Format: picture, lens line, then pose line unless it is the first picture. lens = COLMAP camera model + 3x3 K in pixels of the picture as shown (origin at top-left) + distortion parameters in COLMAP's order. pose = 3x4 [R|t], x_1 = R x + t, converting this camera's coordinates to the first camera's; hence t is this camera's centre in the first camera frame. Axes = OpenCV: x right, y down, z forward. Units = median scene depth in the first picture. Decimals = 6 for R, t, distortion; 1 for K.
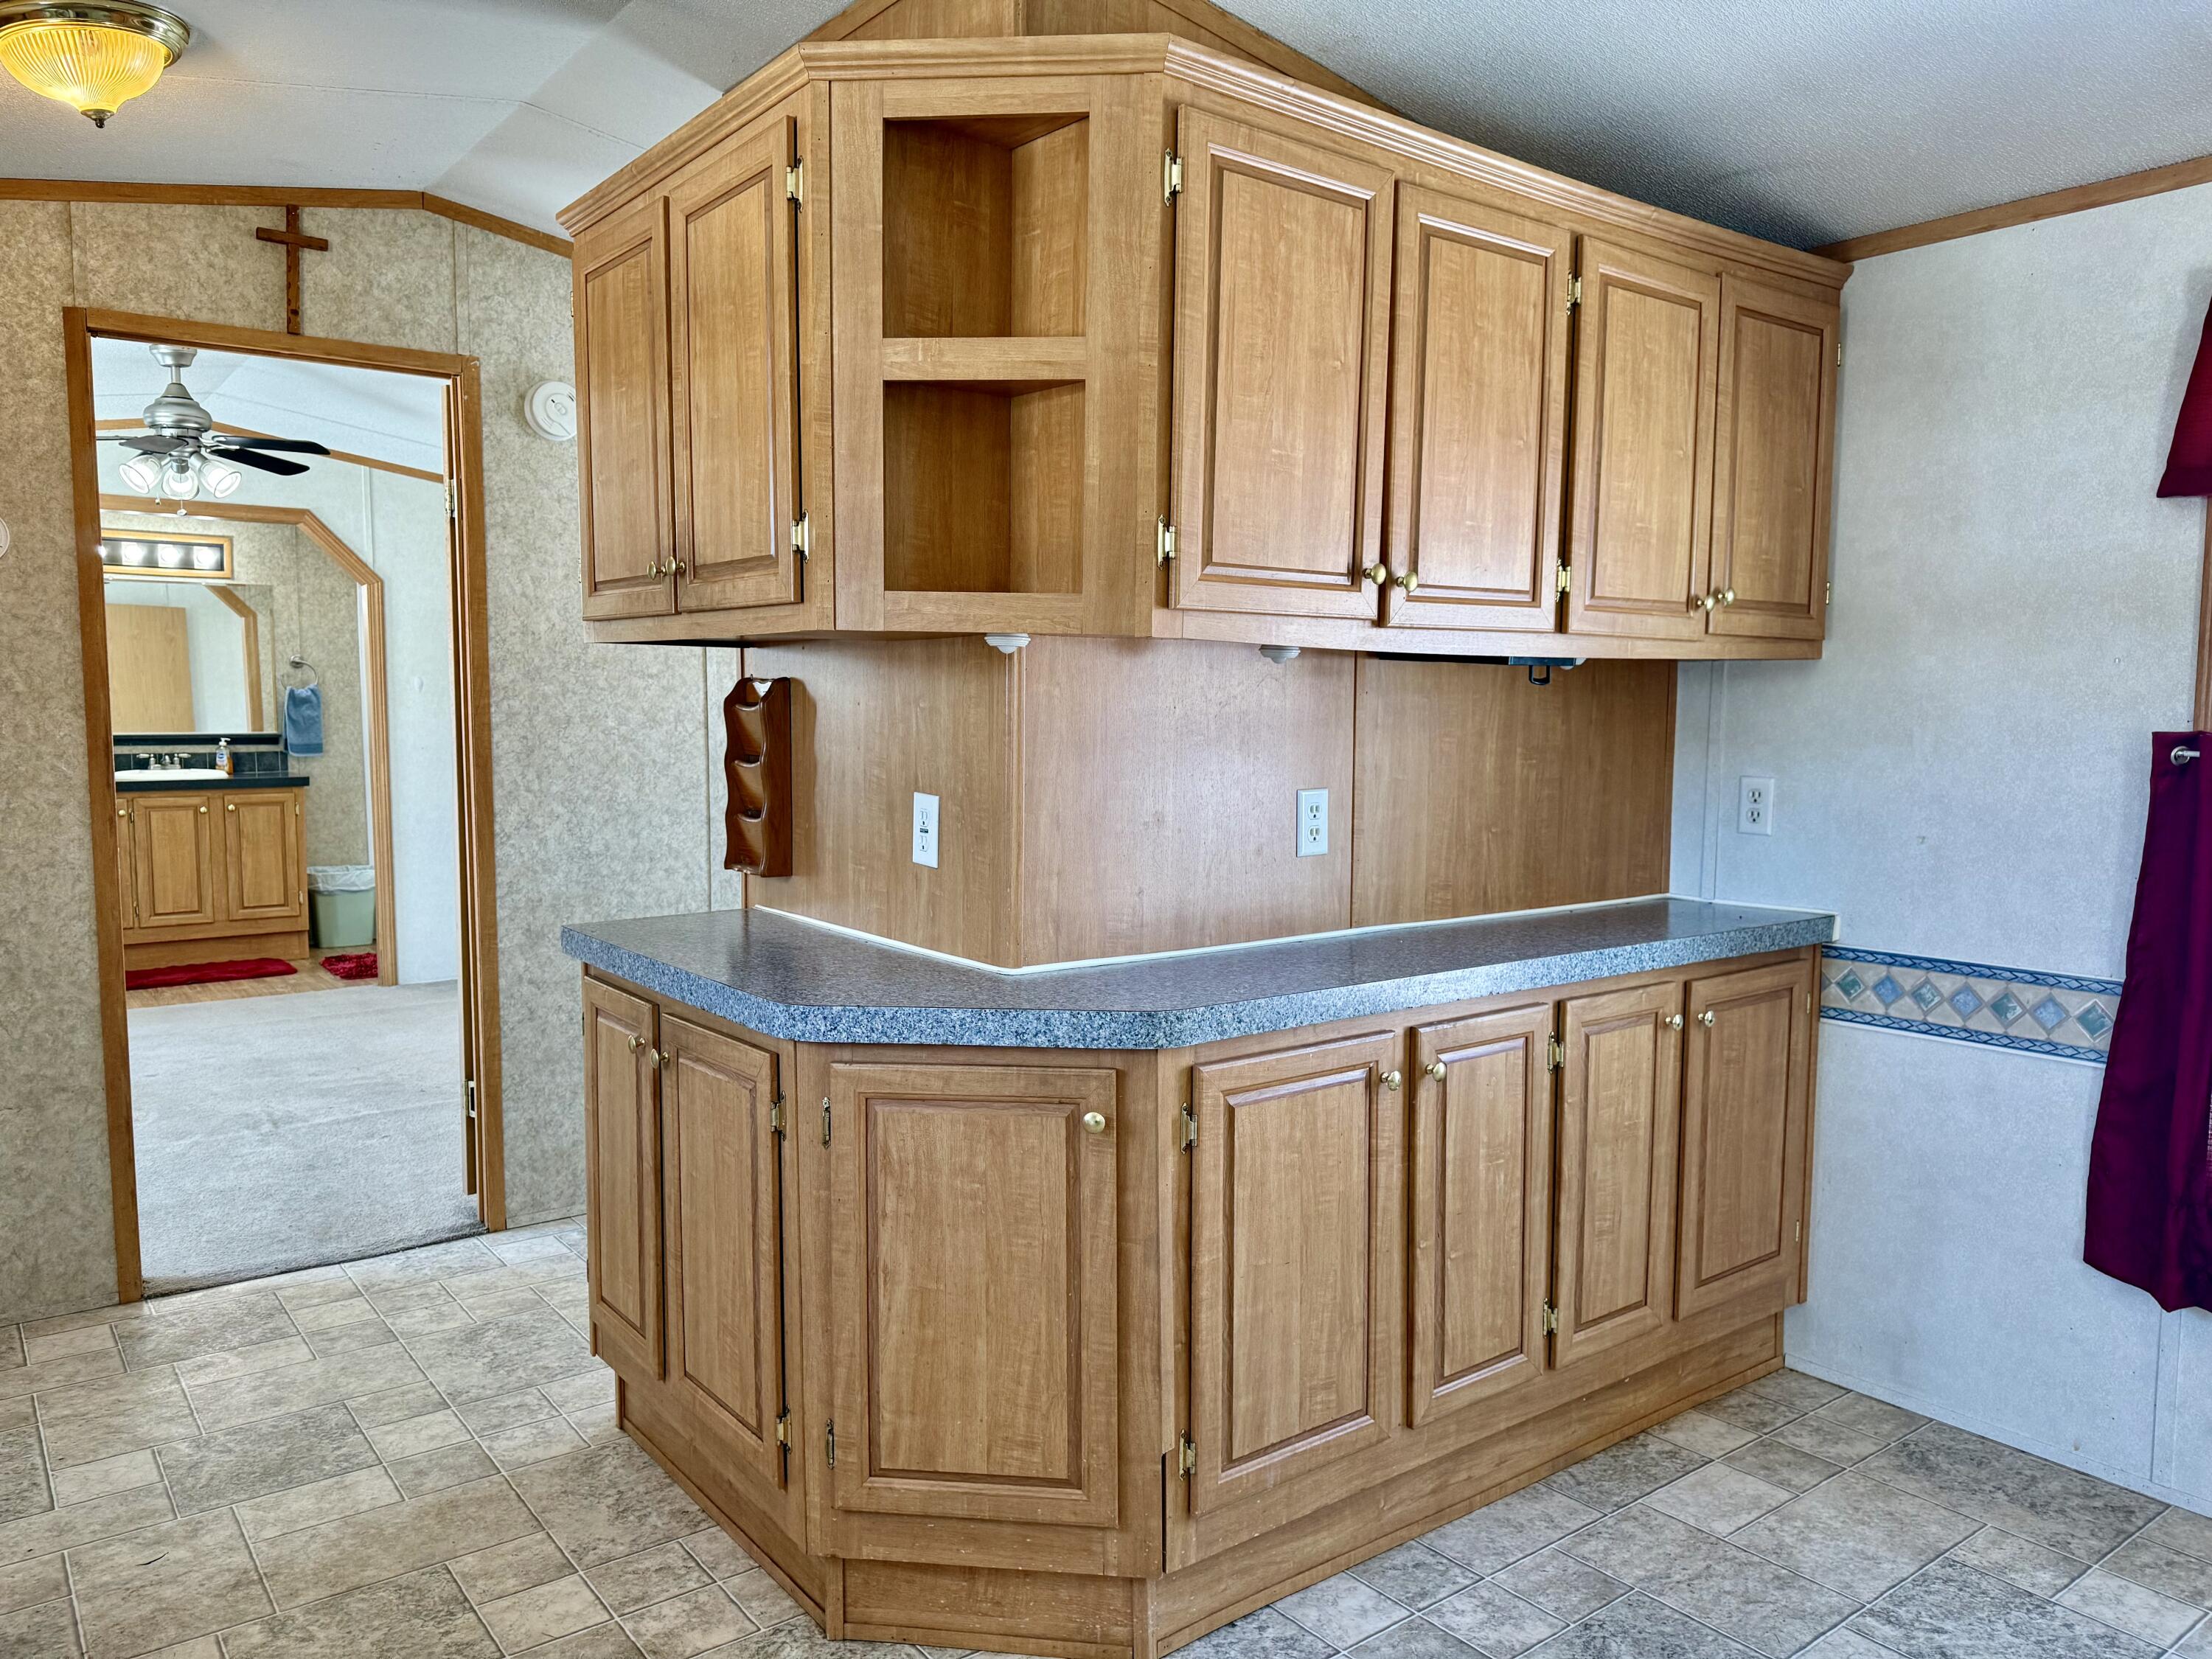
lens RADIAL K [[1564.8, 0, 1106.0], [0, 1564.8, 829.5], [0, 0, 1]] dist [0.000817, -0.000118]
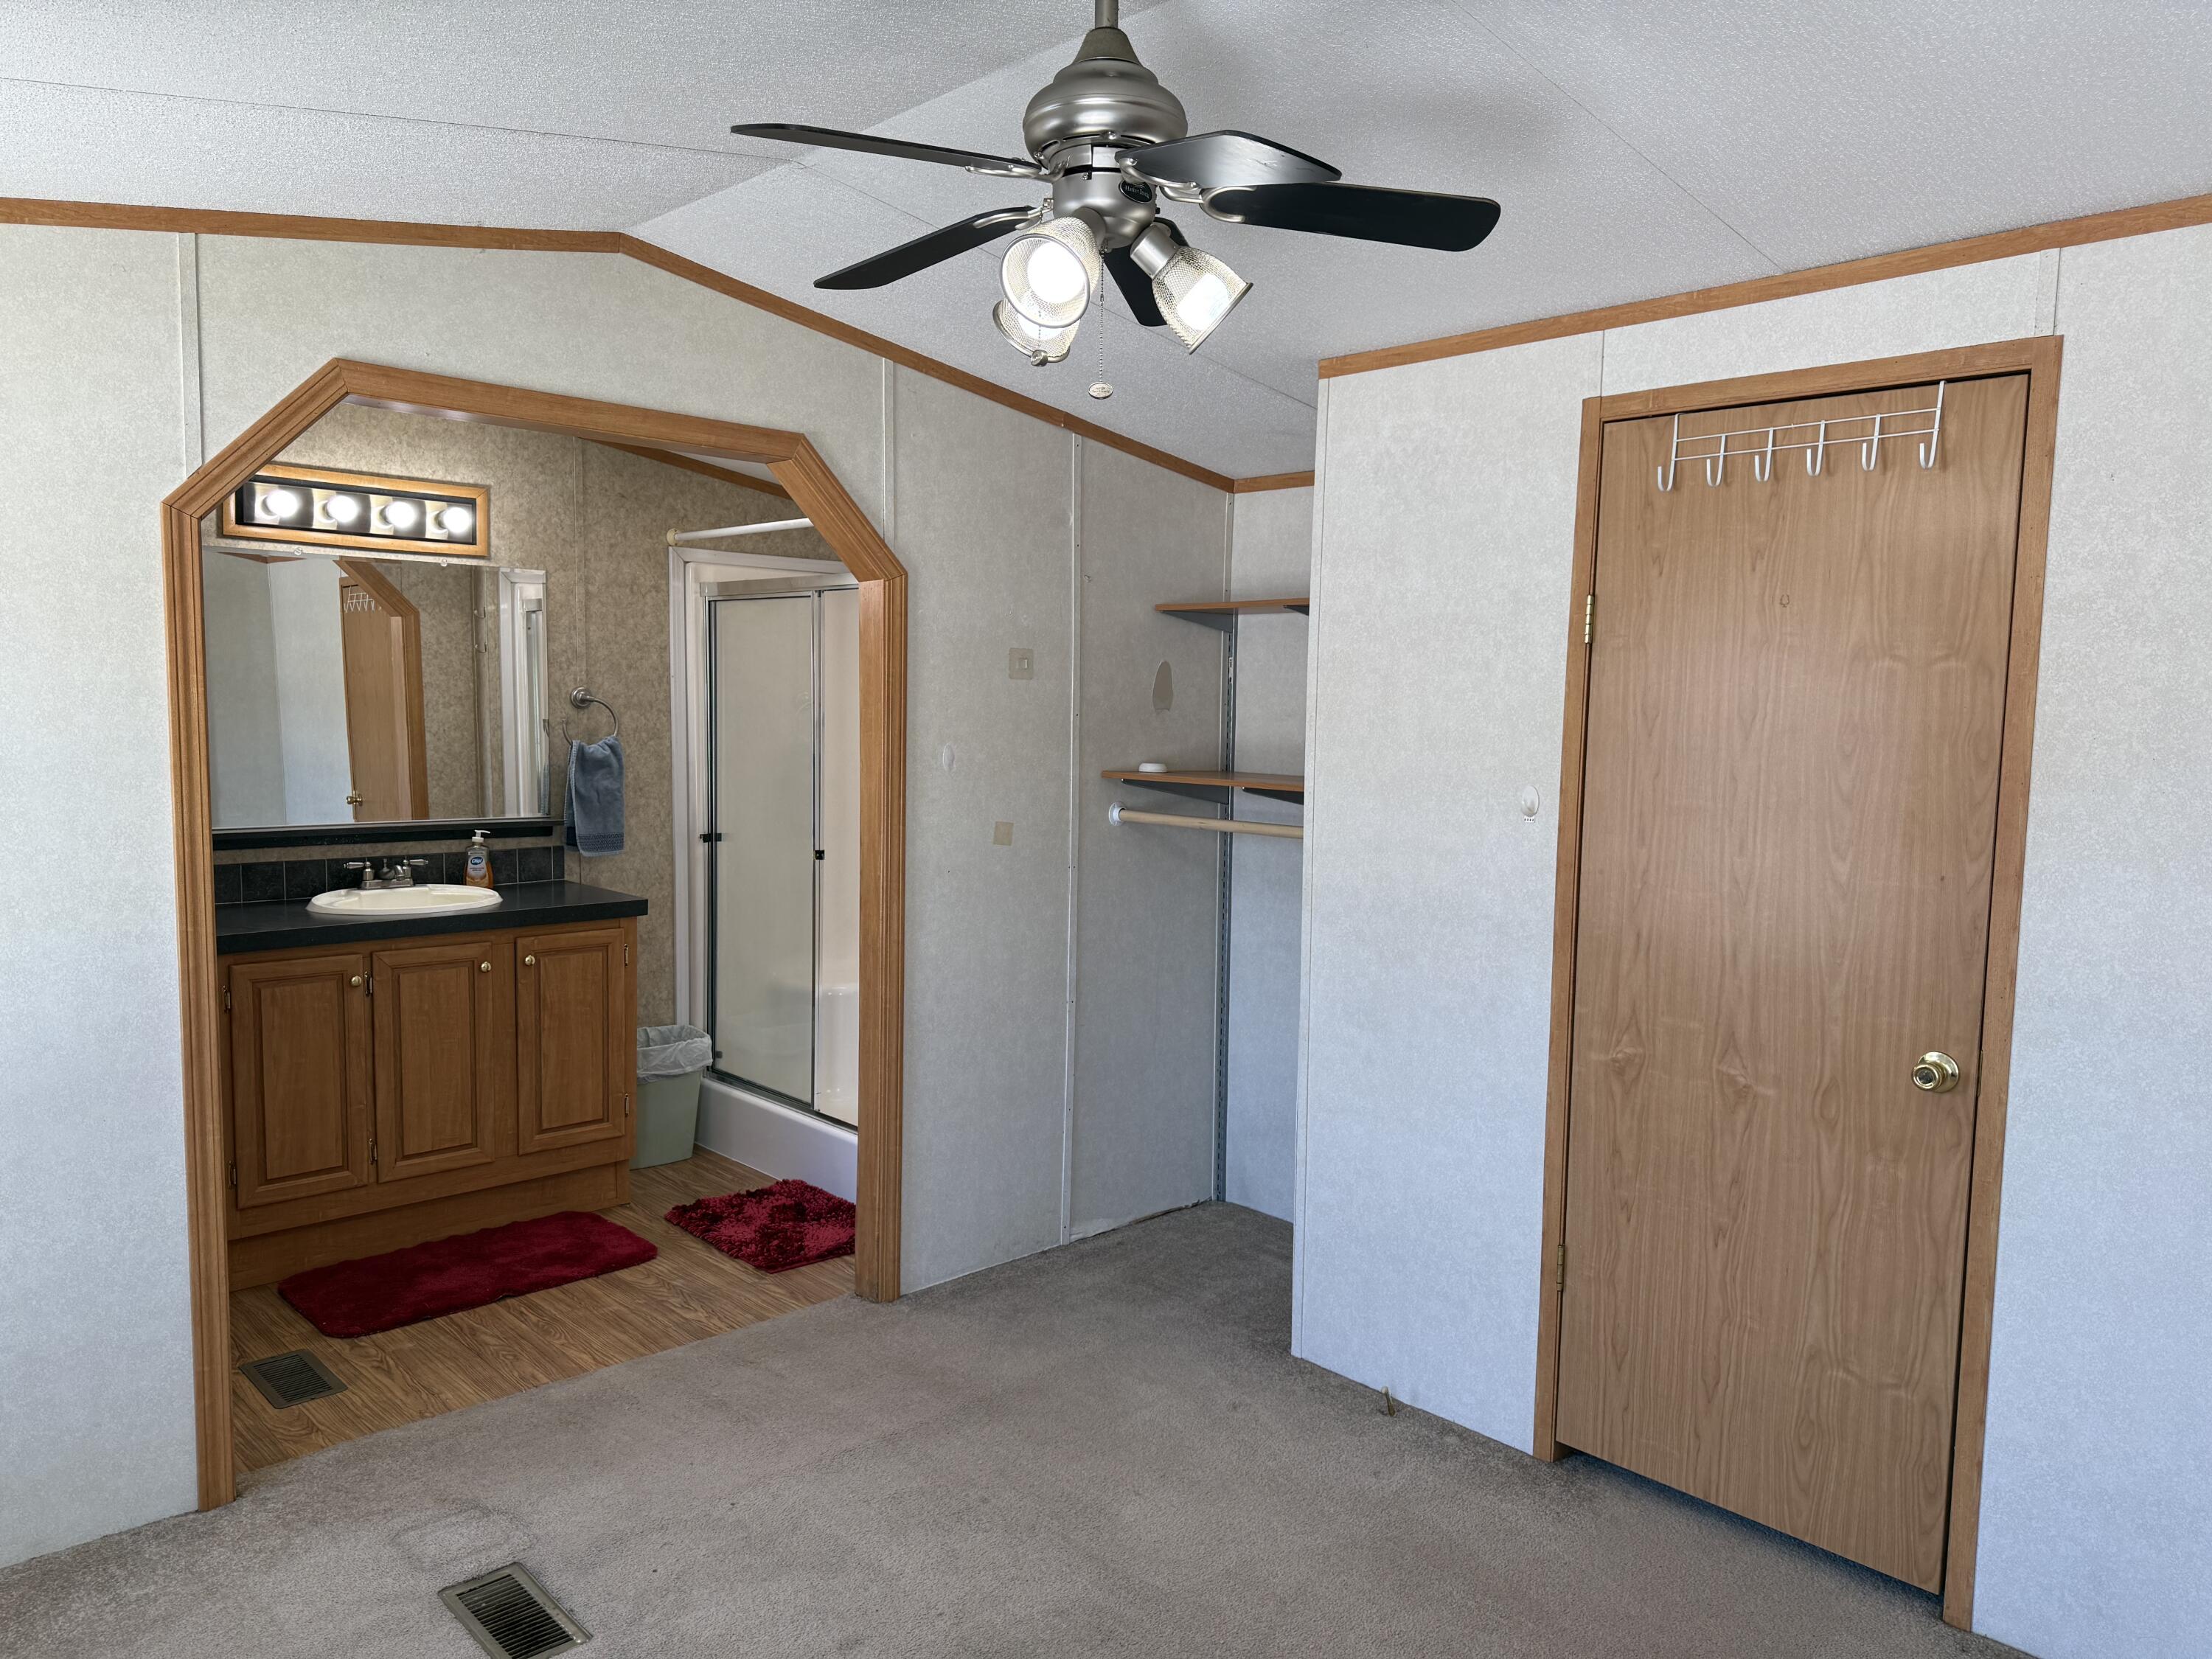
lens RADIAL K [[1543.8, 0, 1106.0], [0, 1543.8, 829.5], [0, 0, 1]] dist [0.094368, -0.173908]
pose [[0.994356, 0.009578, 0.105665, -0.397020], [-0.009771, 0.999951, 0.001302, -0.062144], [-0.105647, -0.002327, 0.994401, 0.398320]]
